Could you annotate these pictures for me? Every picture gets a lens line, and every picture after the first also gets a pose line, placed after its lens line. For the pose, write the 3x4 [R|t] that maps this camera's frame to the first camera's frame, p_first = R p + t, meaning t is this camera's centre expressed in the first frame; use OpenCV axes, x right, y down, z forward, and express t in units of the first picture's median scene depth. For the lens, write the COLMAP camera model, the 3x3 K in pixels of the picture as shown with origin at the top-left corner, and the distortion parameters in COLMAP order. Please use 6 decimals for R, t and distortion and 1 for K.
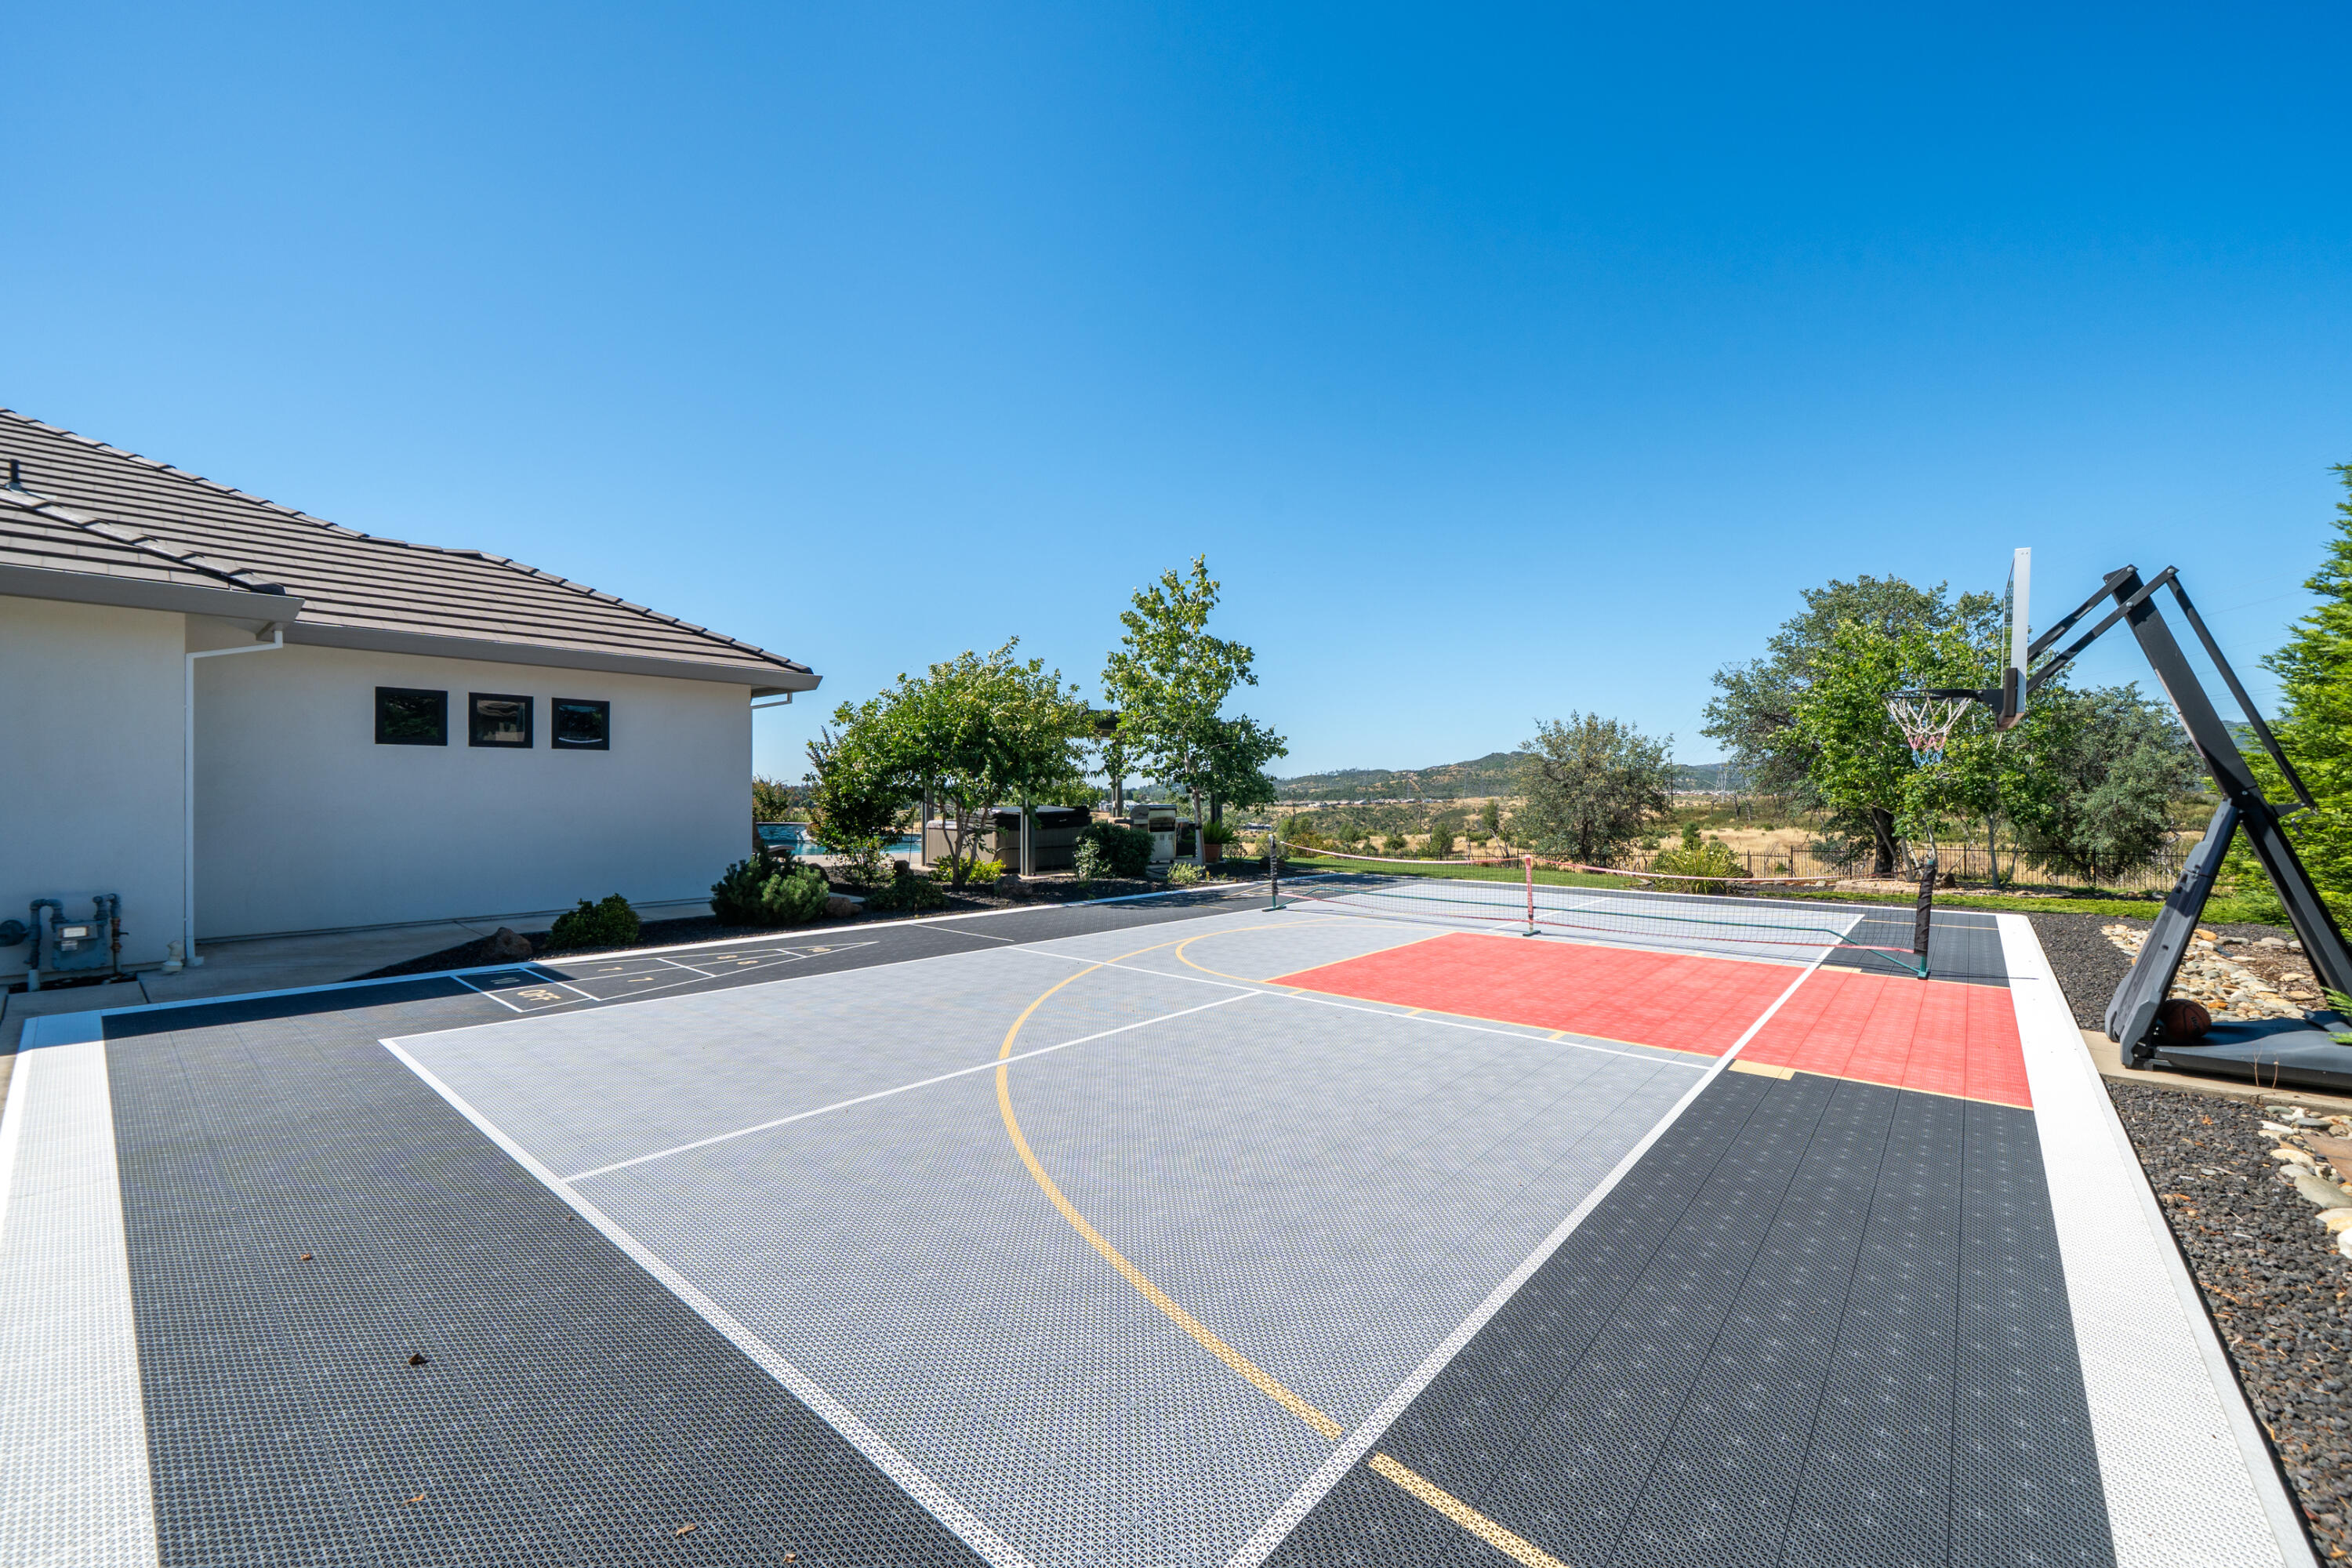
lens RADIAL K [[942.1, 0, 1212.7], [0, 942.1, 799.4], [0, 0, 1]] dist [-0.007360, -0.000099]
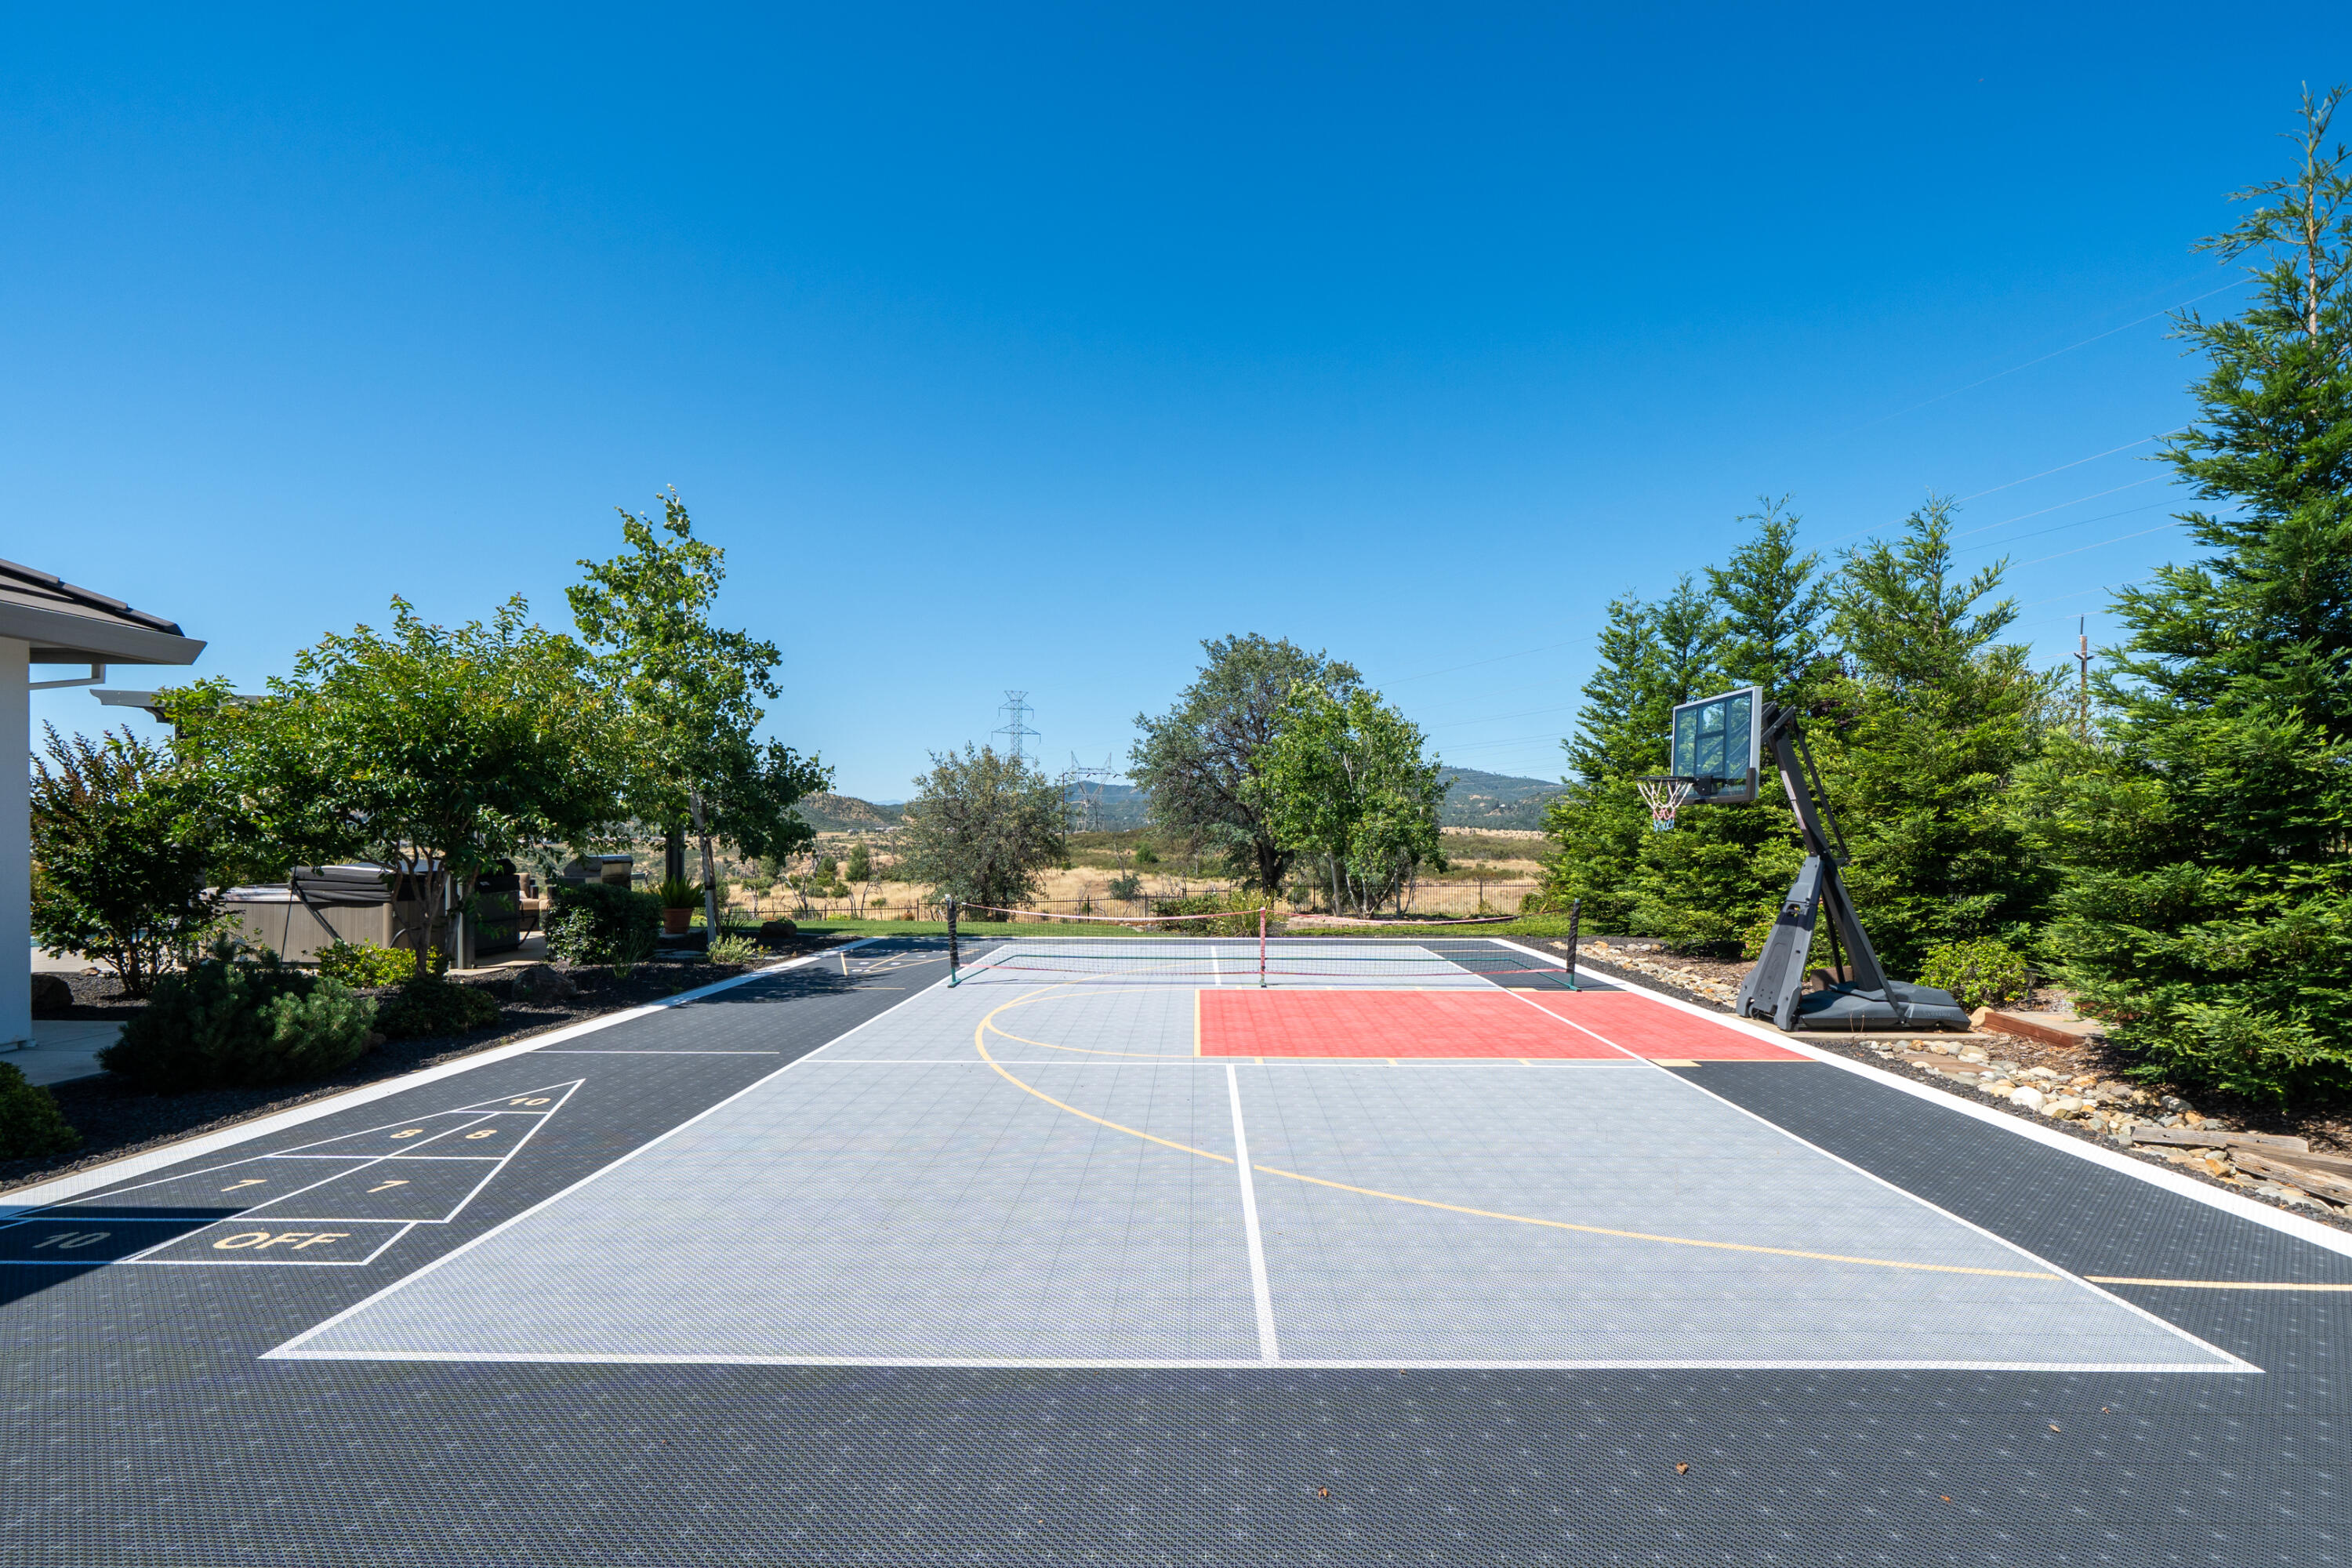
lens RADIAL K [[1129.7, 0, 1228.0], [0, 1129.7, 828.7], [0, 0, 1]] dist [-0.000759, -0.000144]
pose [[0.761929, 0.004922, 0.647641, -0.347522], [-0.000289, 0.999974, -0.007260, -0.011868], [-0.647660, 0.005345, 0.761911, 0.070759]]
